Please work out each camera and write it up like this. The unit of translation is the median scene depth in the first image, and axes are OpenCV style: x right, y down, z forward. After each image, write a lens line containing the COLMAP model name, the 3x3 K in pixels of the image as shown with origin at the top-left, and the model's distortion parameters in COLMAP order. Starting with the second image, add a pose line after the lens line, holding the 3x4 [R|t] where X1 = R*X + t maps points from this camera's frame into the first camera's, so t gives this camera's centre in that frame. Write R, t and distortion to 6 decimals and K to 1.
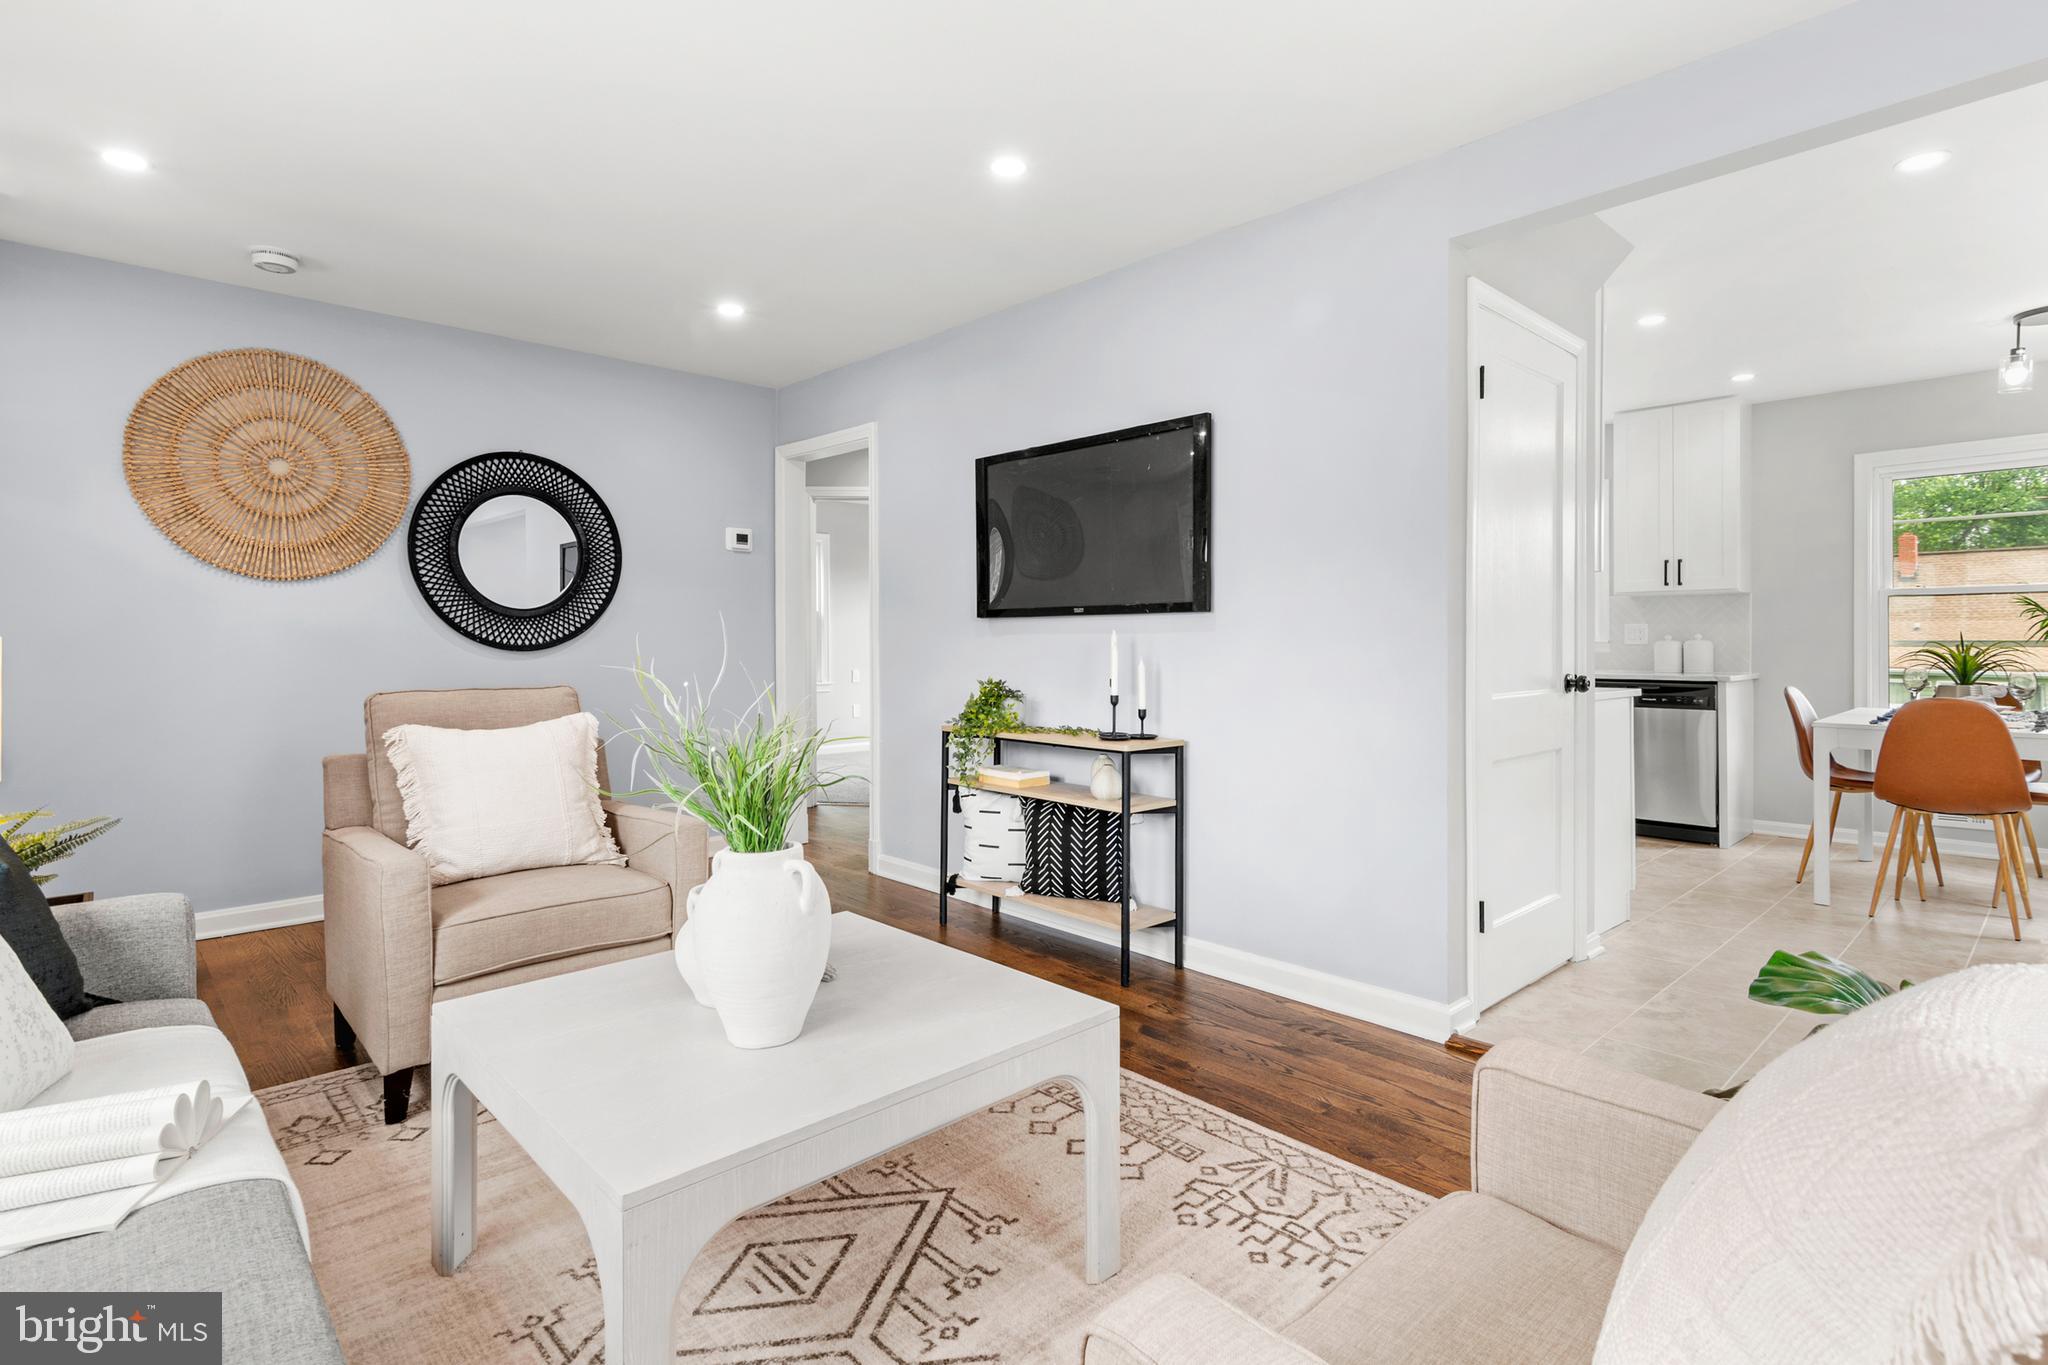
lens RADIAL K [[1003.9, 0, 1027.5], [0, 1003.9, 641.5], [0, 0, 1]] dist [0.004733, 0.000537]
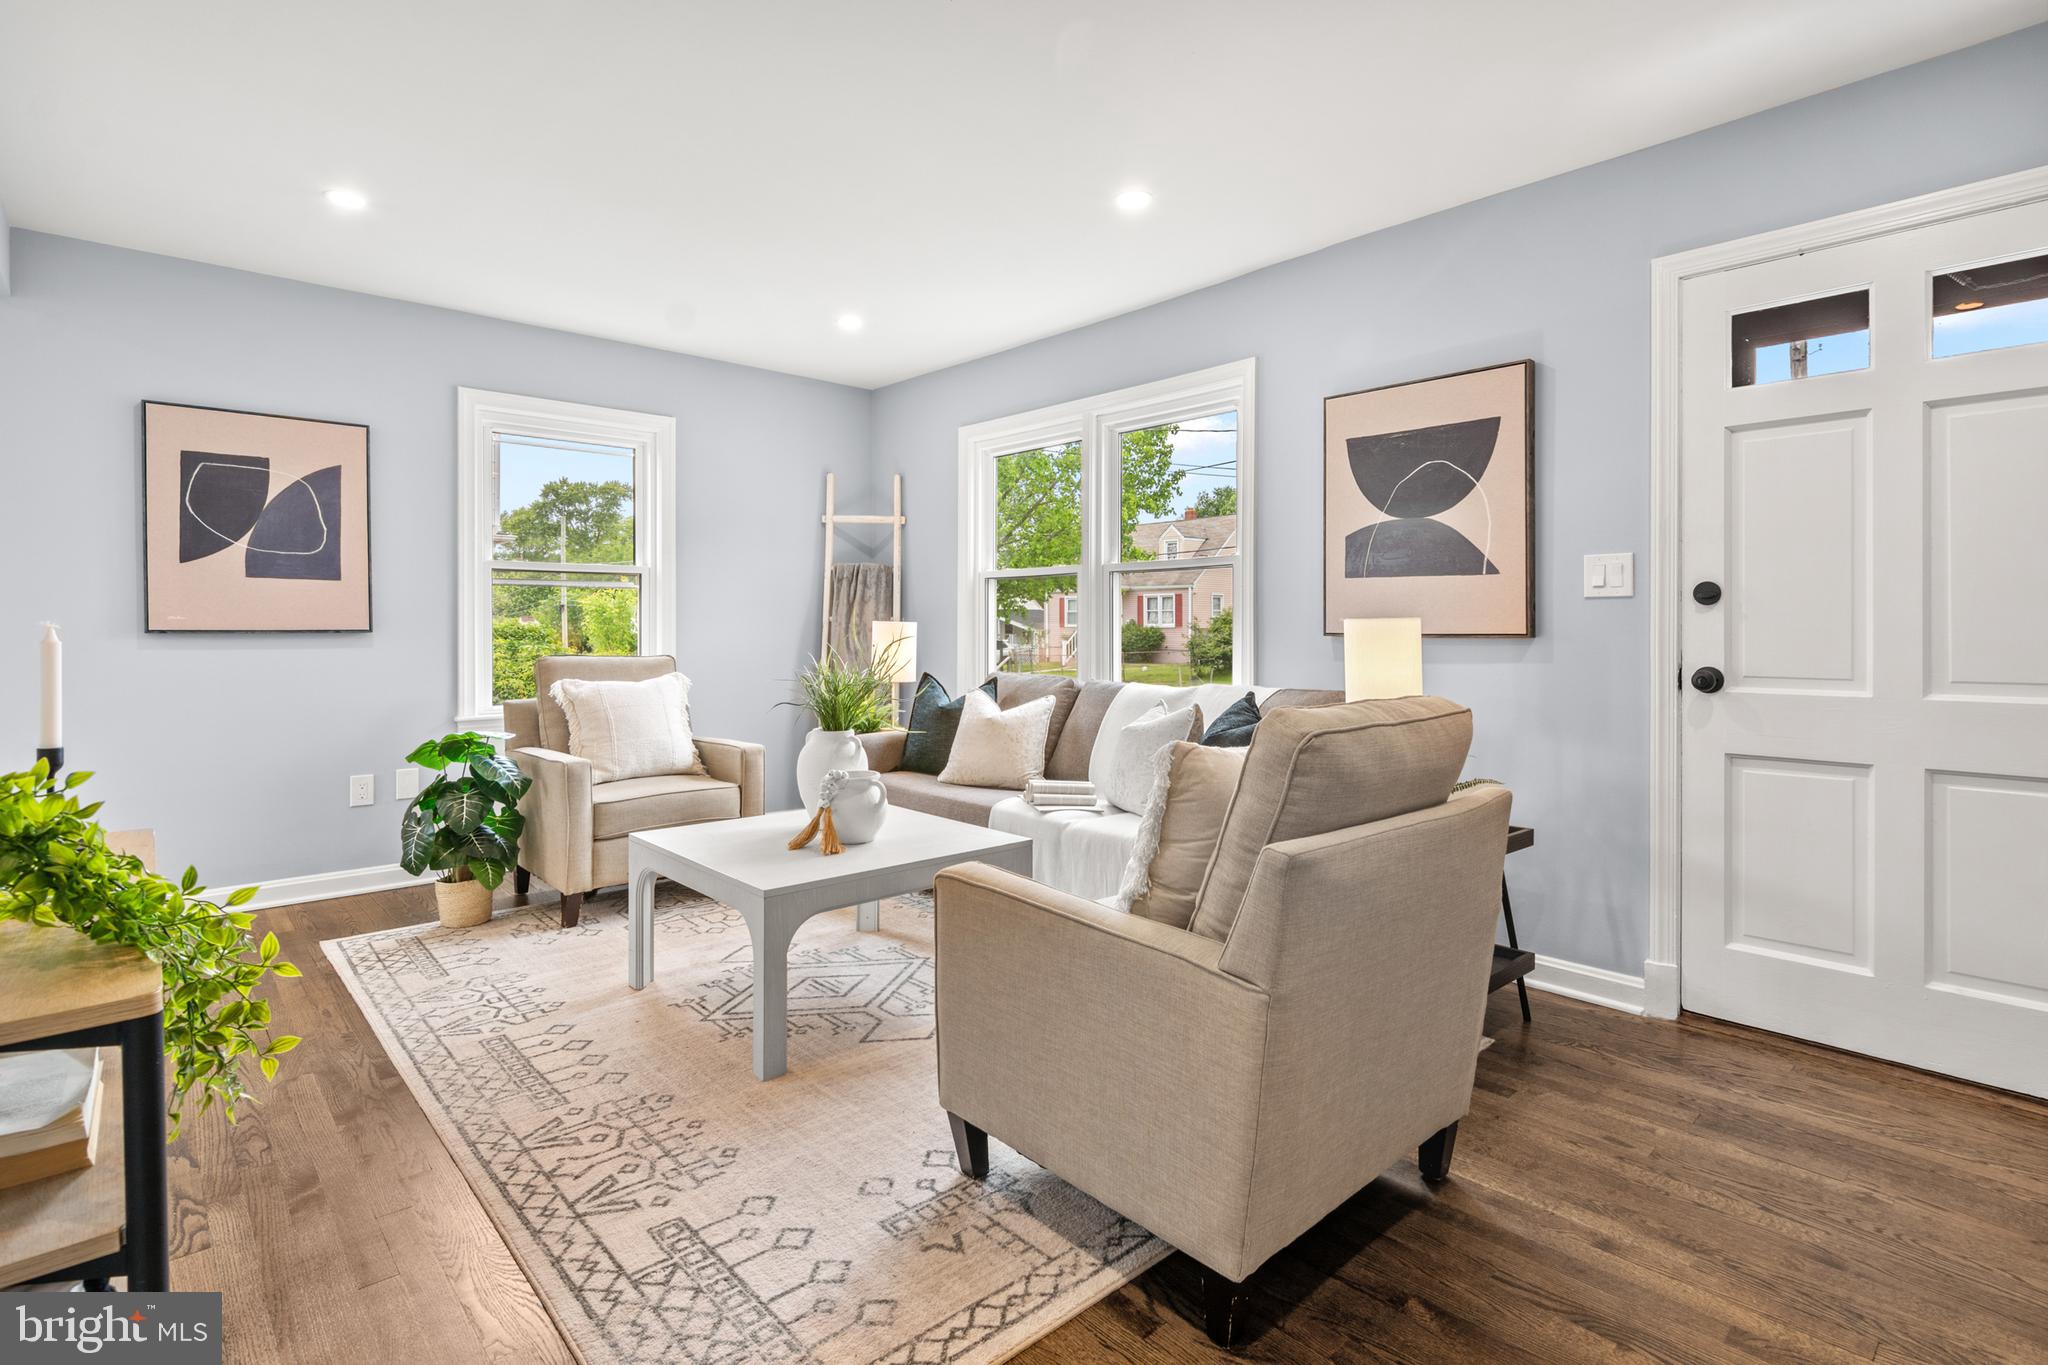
lens RADIAL K [[988.5, 0, 1034.8], [0, 988.5, 629.0], [0, 0, 1]] dist [0.001943, -0.004030]
pose [[-0.999926, -0.000517, 0.012151, -0.290089], [-0.000463, 0.999990, 0.004438, 0.002243], [-0.012153, 0.004432, -0.999916, 1.245128]]
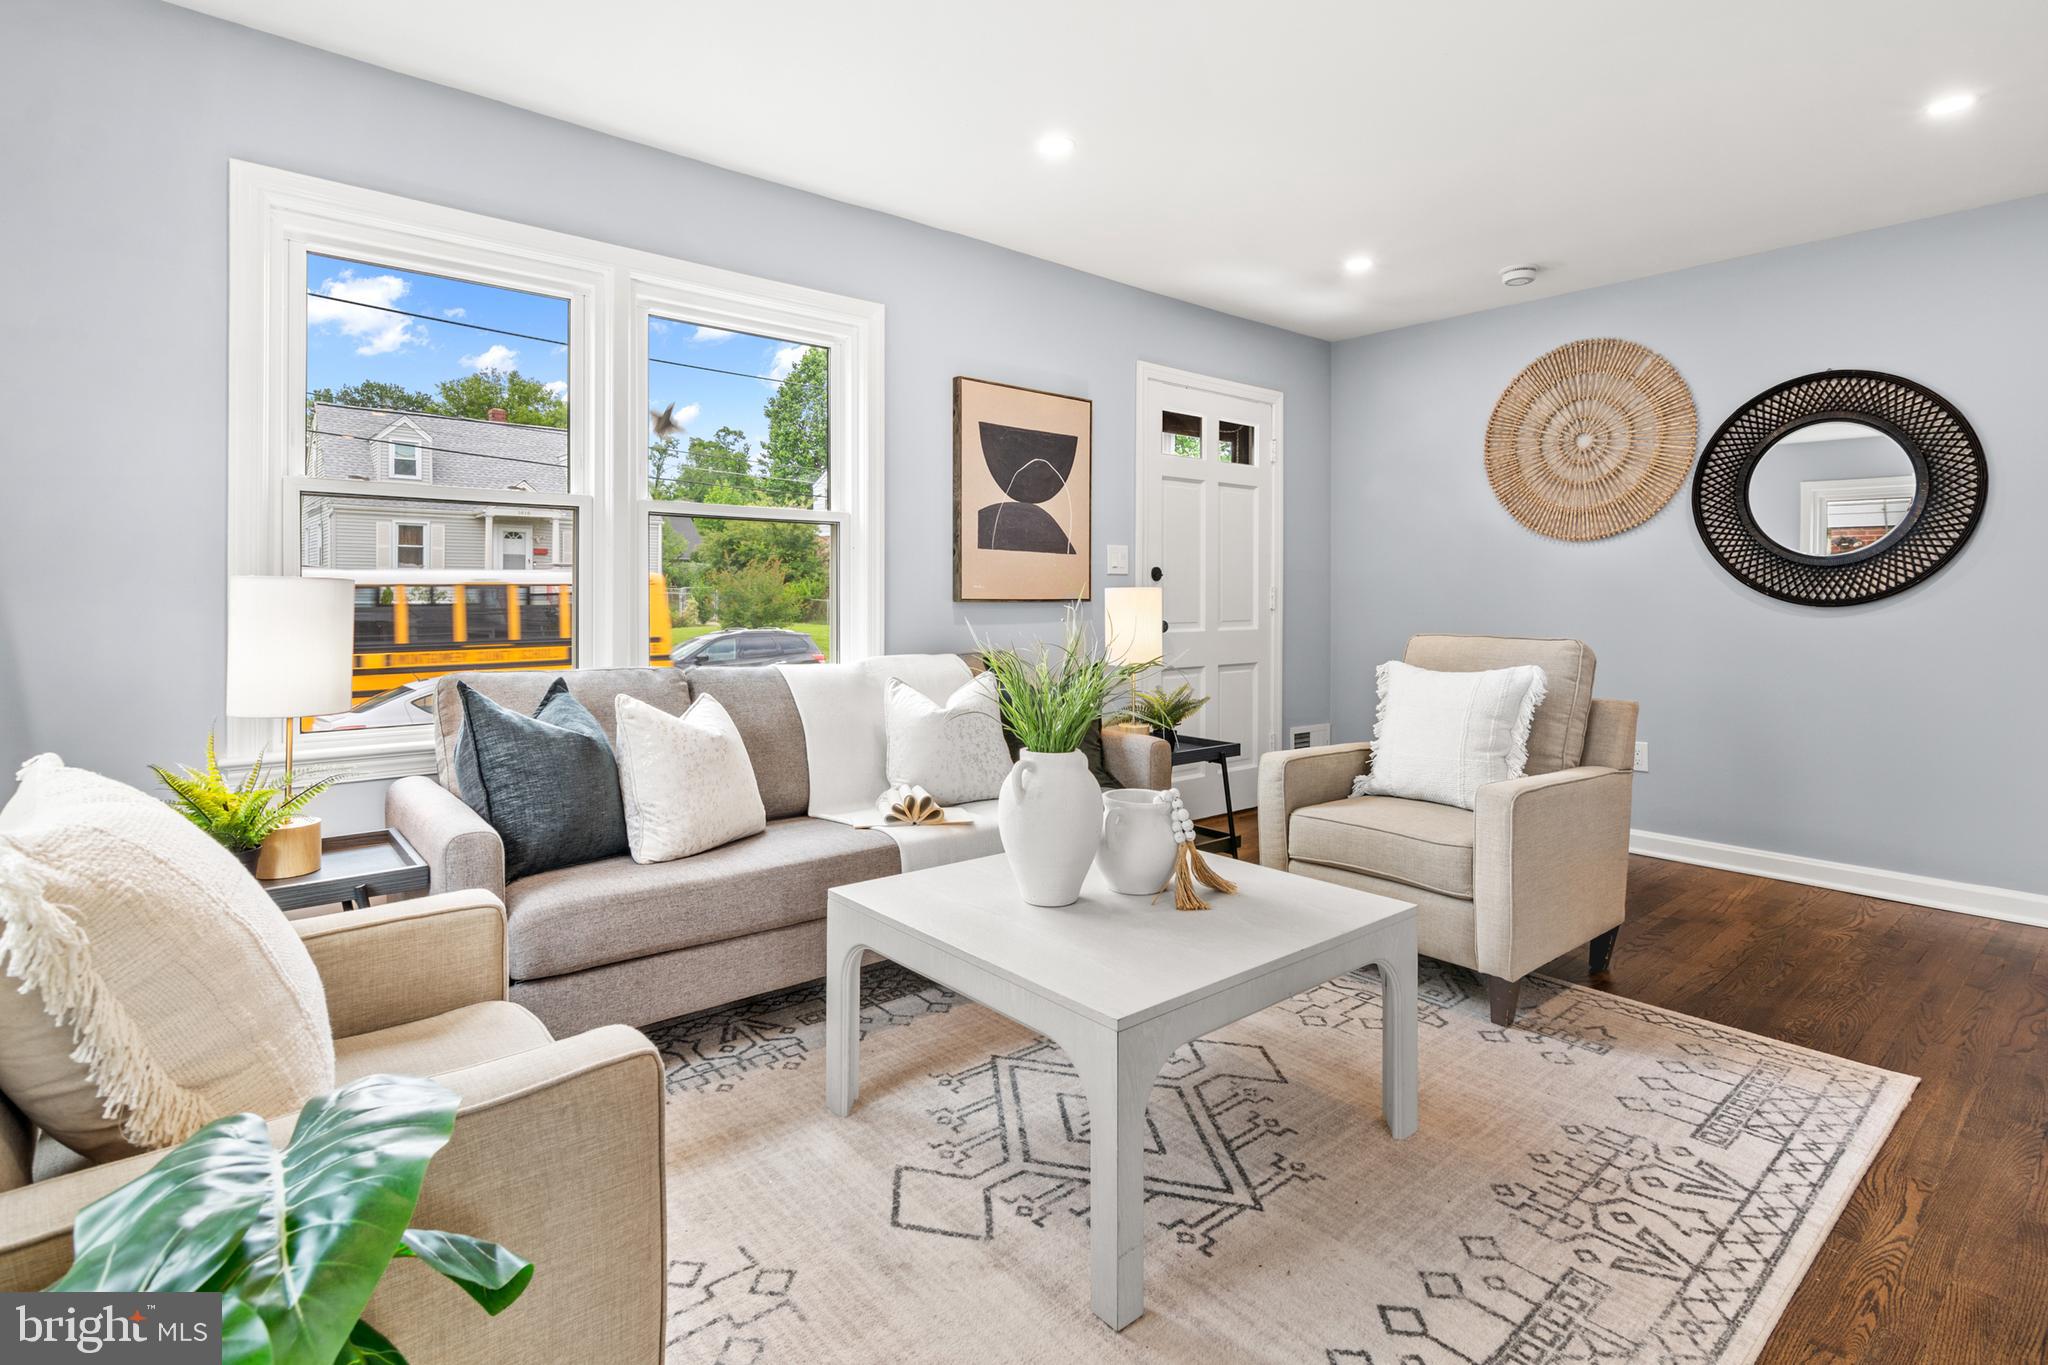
lens RADIAL K [[1003.5, 0, 1043.4], [0, 1003.5, 597.3], [0, 0, 1]] dist [0.004238, -0.005821]
pose [[-0.041702, 0.003737, -0.999123, 0.431008], [-0.007143, 0.999966, 0.004038, 0.003541], [0.999105, 0.007305, -0.041674, 0.448149]]
